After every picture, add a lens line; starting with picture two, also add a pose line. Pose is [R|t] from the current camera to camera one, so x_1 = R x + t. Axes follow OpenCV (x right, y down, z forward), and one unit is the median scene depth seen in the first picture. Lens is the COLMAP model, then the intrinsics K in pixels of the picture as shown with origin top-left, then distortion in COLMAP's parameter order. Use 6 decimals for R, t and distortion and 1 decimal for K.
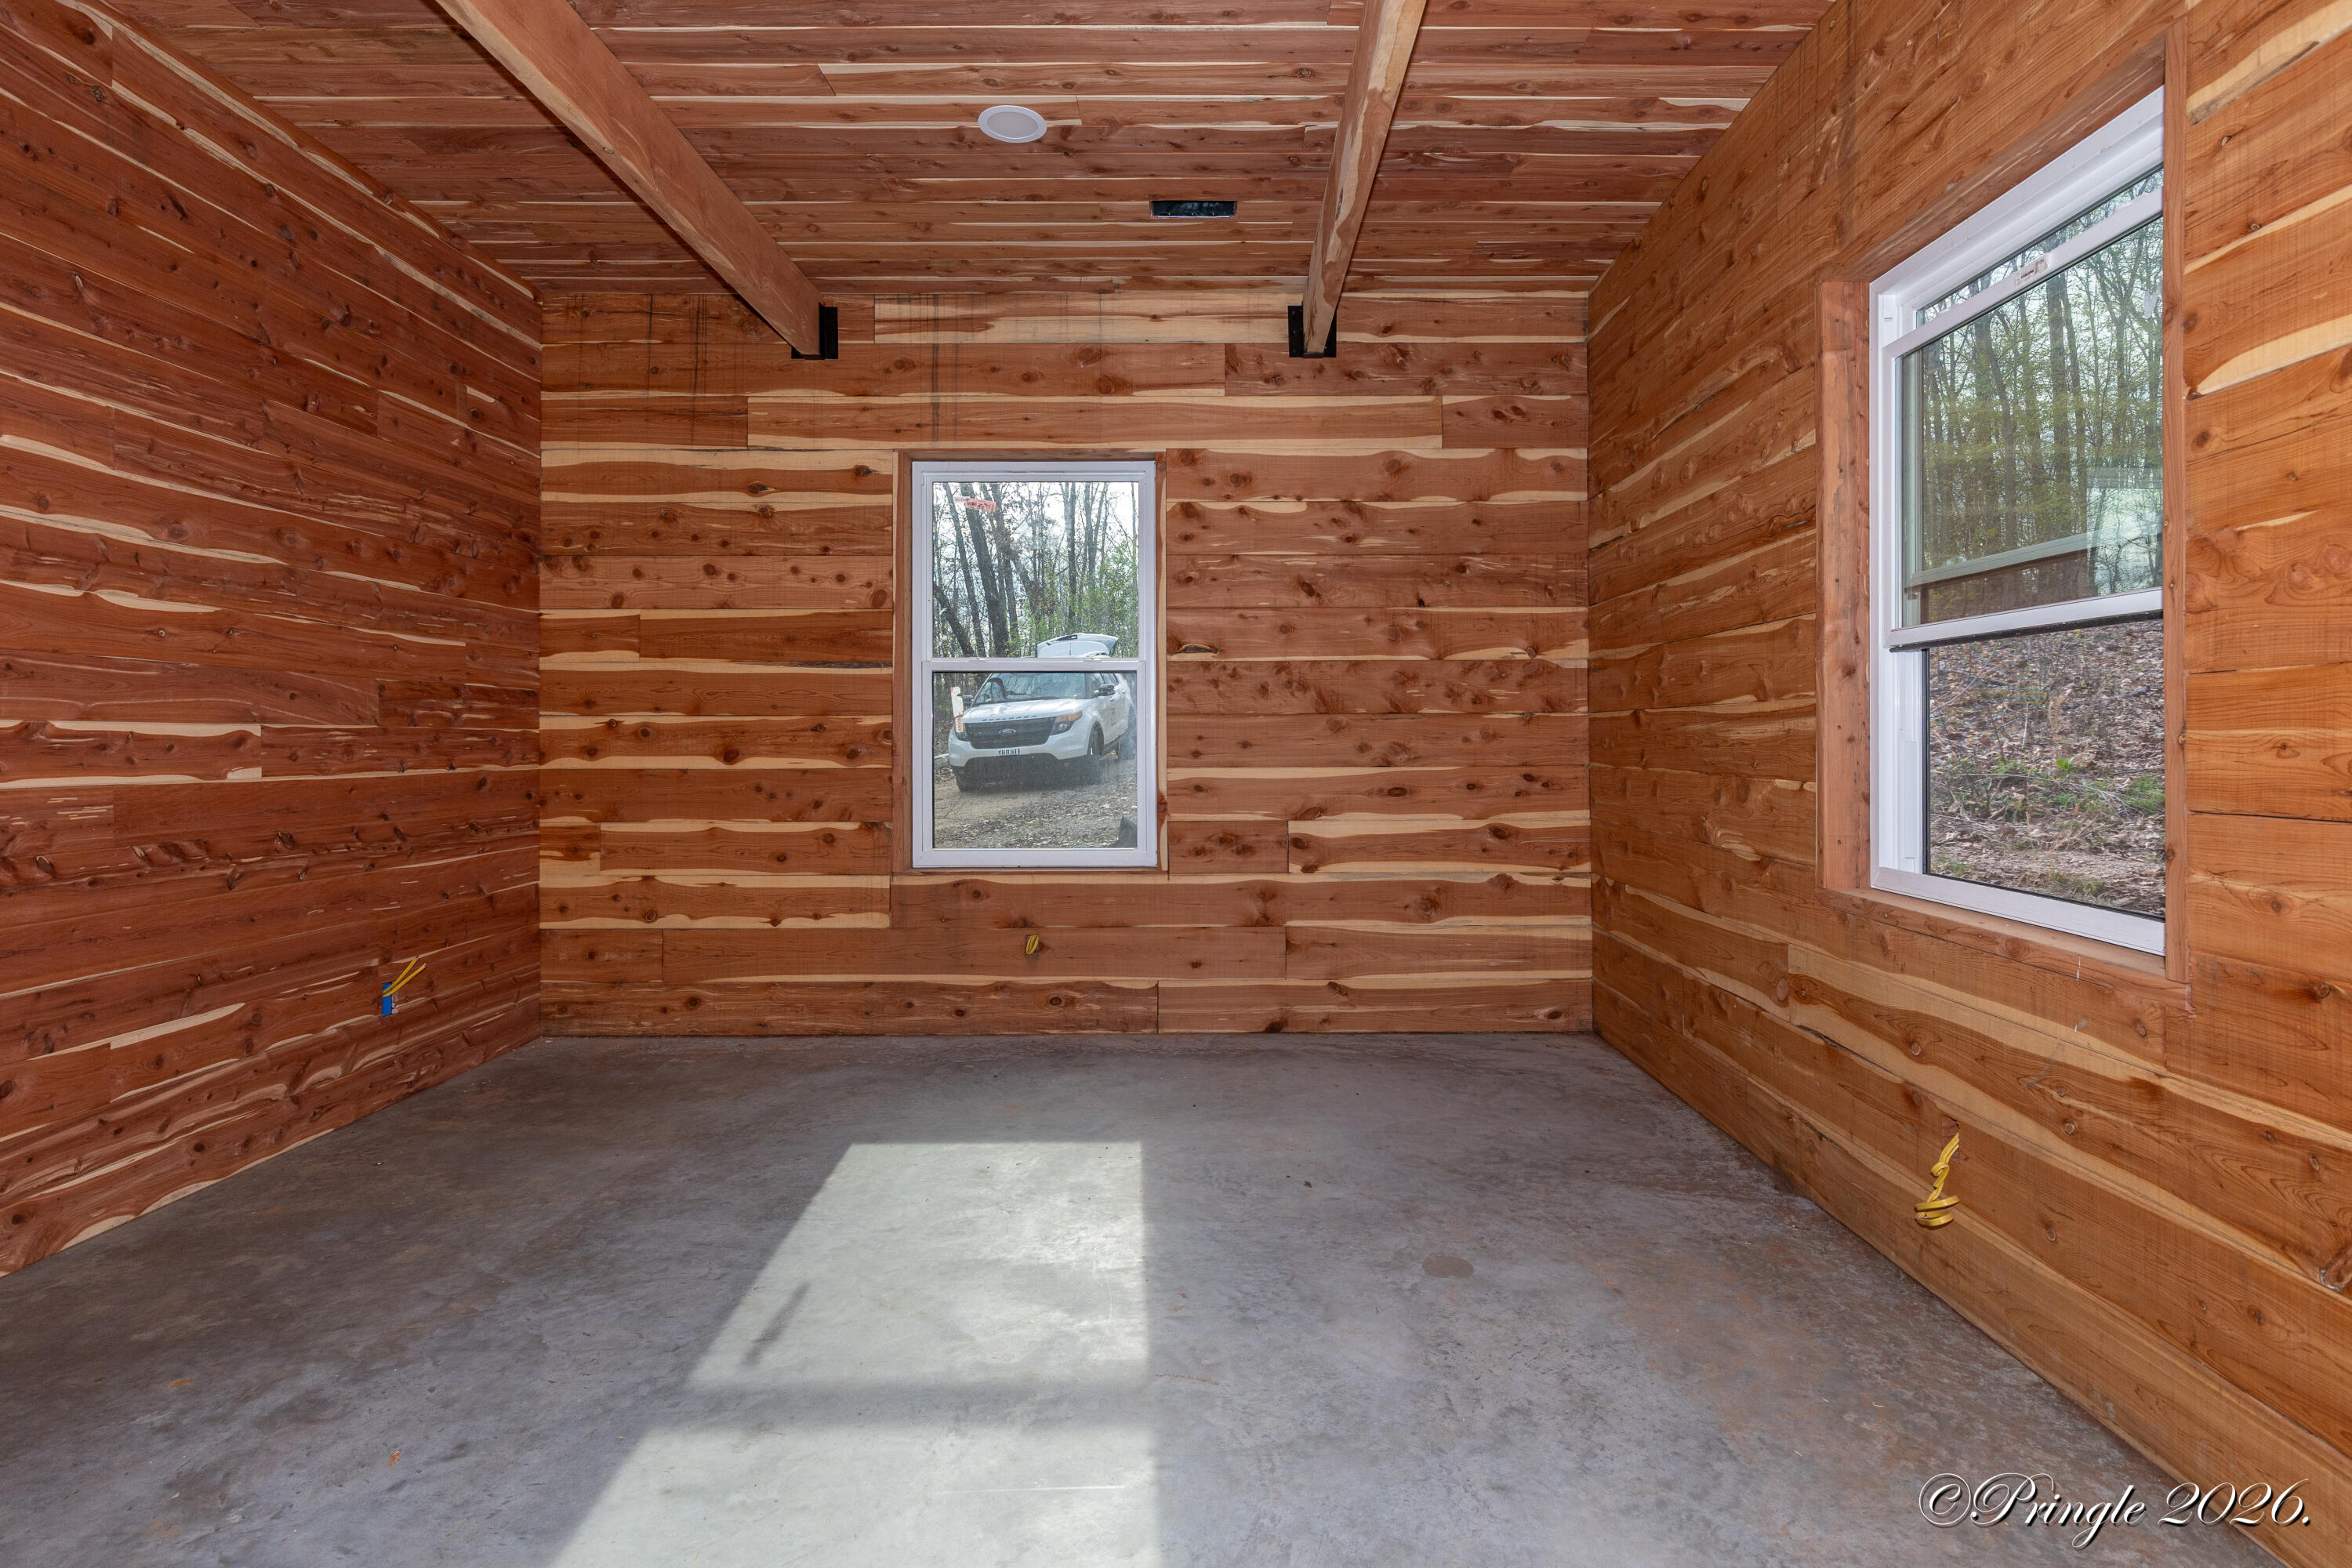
lens RADIAL K [[1275.2, 0, 1217.7], [0, 1275.2, 722.5], [0, 0, 1]] dist [0.005736, 0.000308]
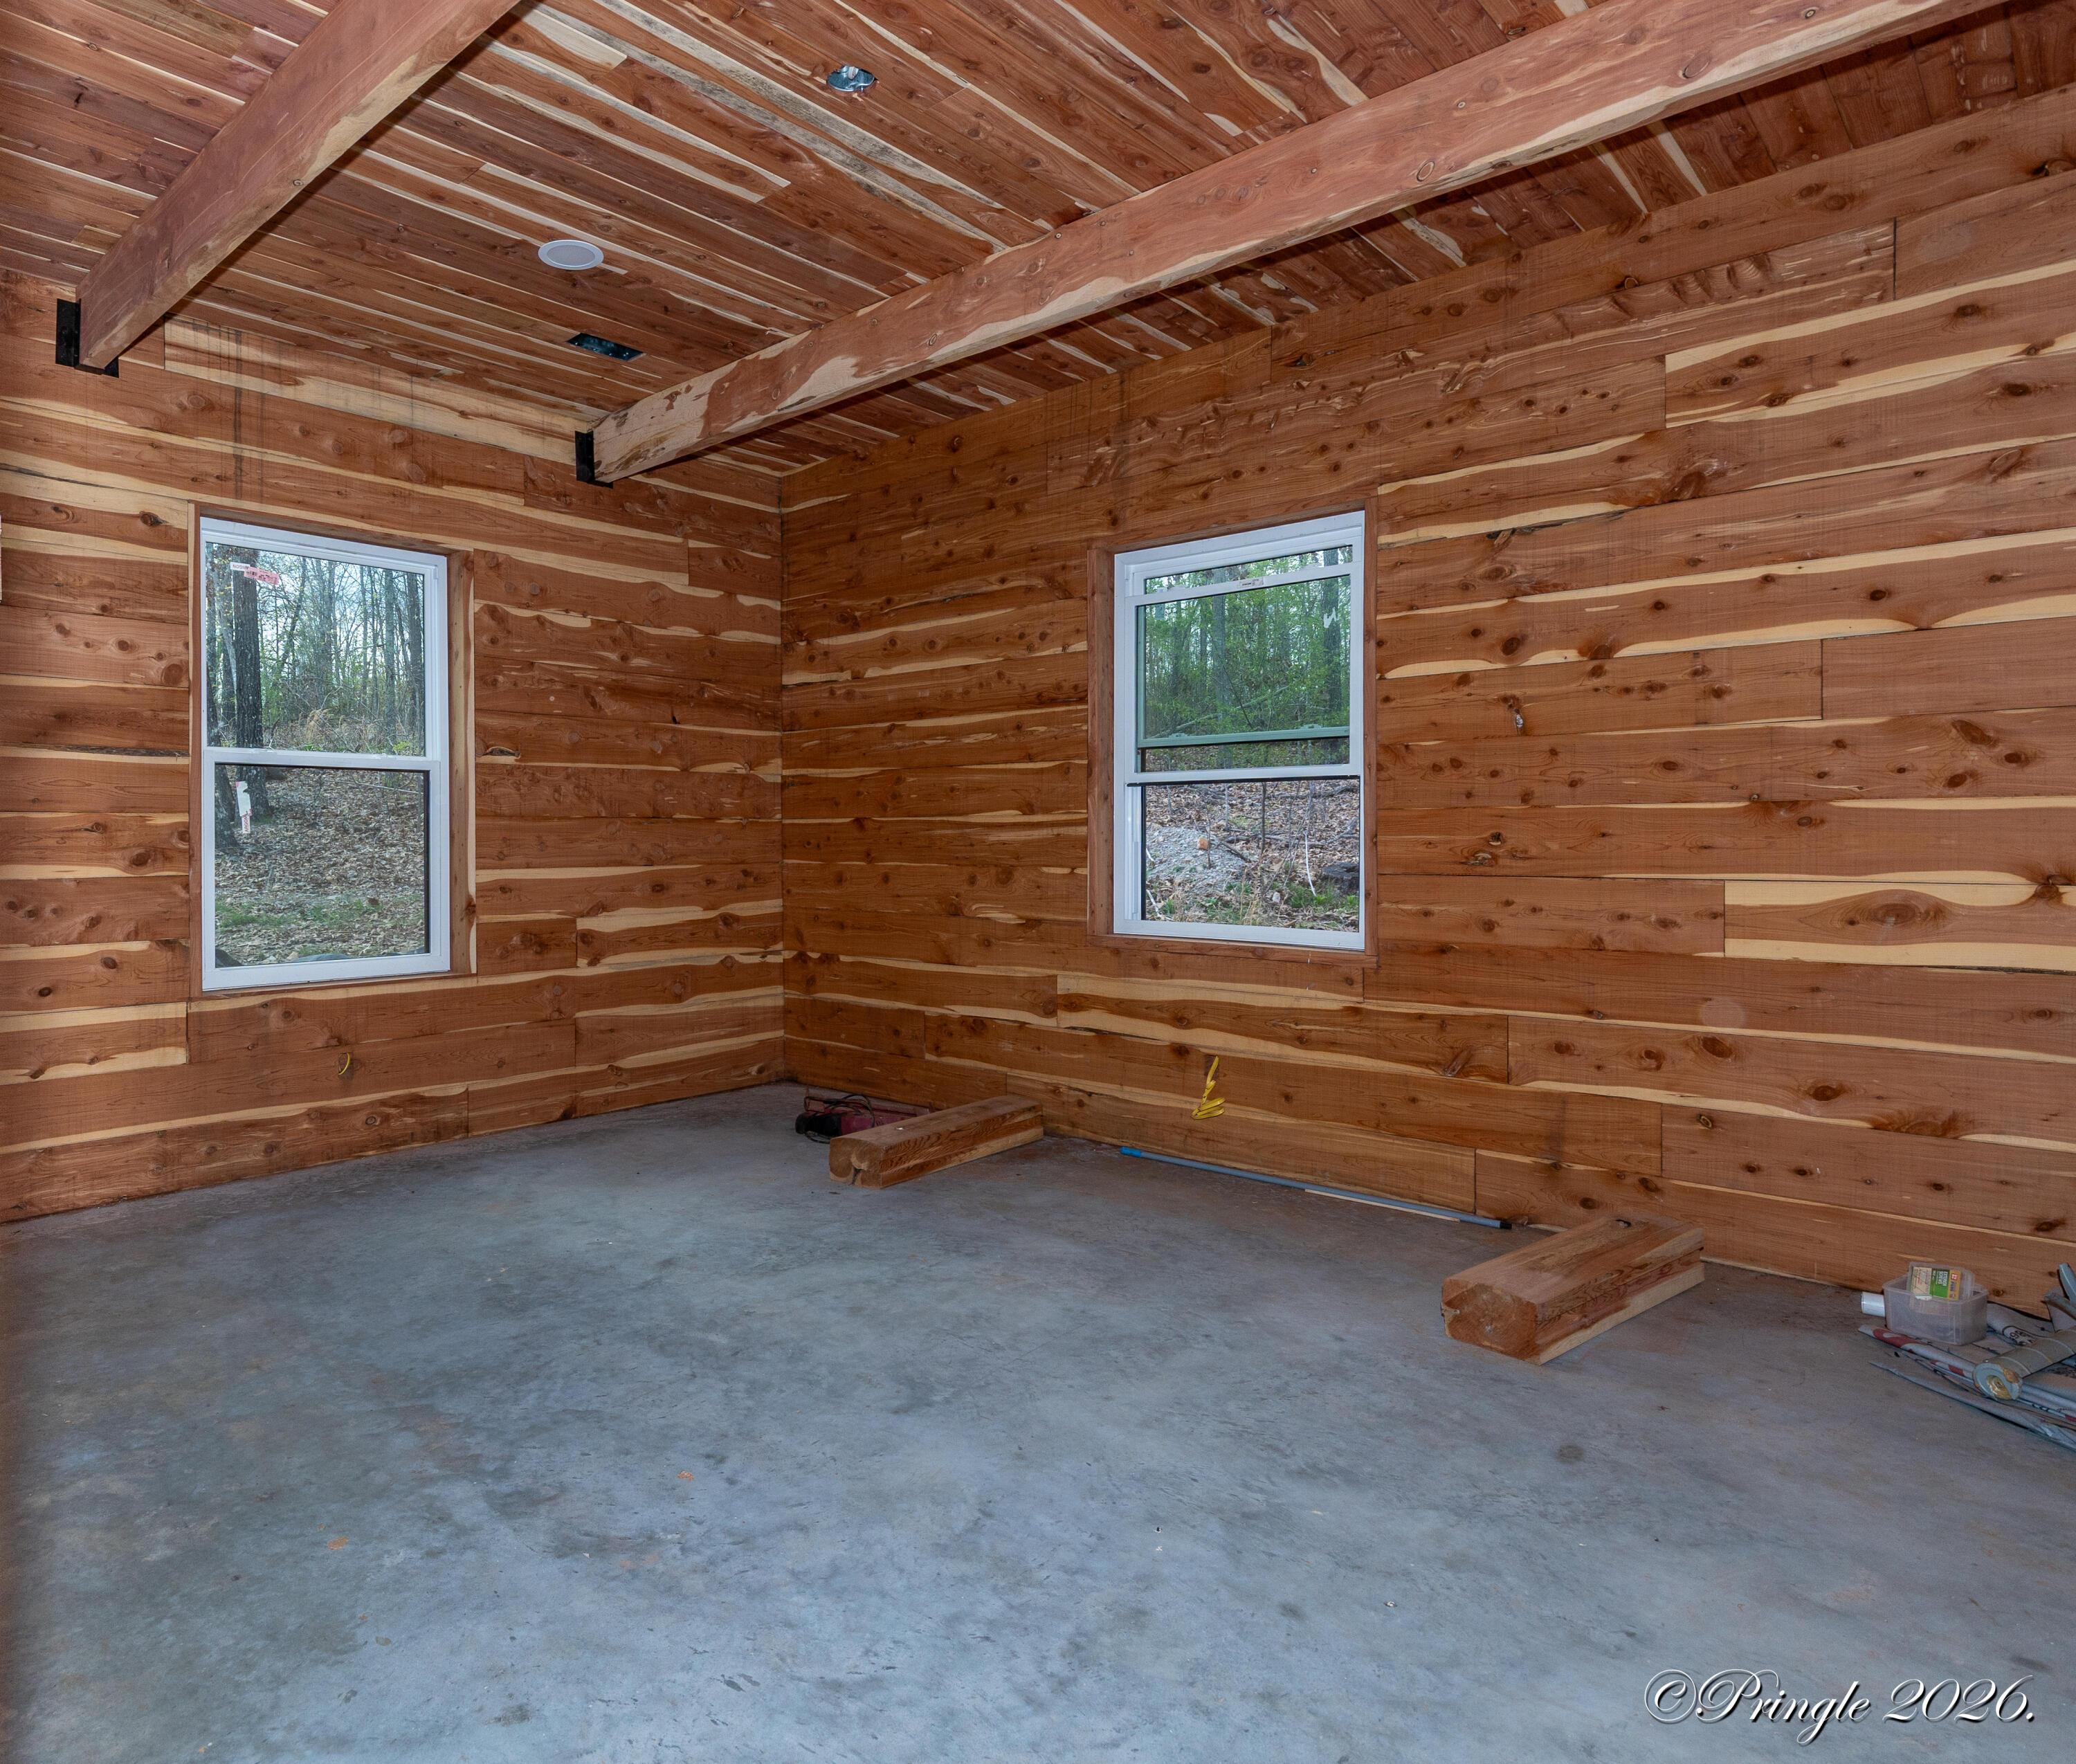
lens RADIAL K [[1278.6, 0, 1037.5], [0, 1278.6, 830.7], [0, 0, 1]] dist [0.012144, -0.001991]
pose [[0.663243, 0.004989, 0.748387, -0.520062], [-0.008738, 0.999961, 0.001078, 0.000014], [-0.748353, -0.007255, 0.663261, 0.007968]]
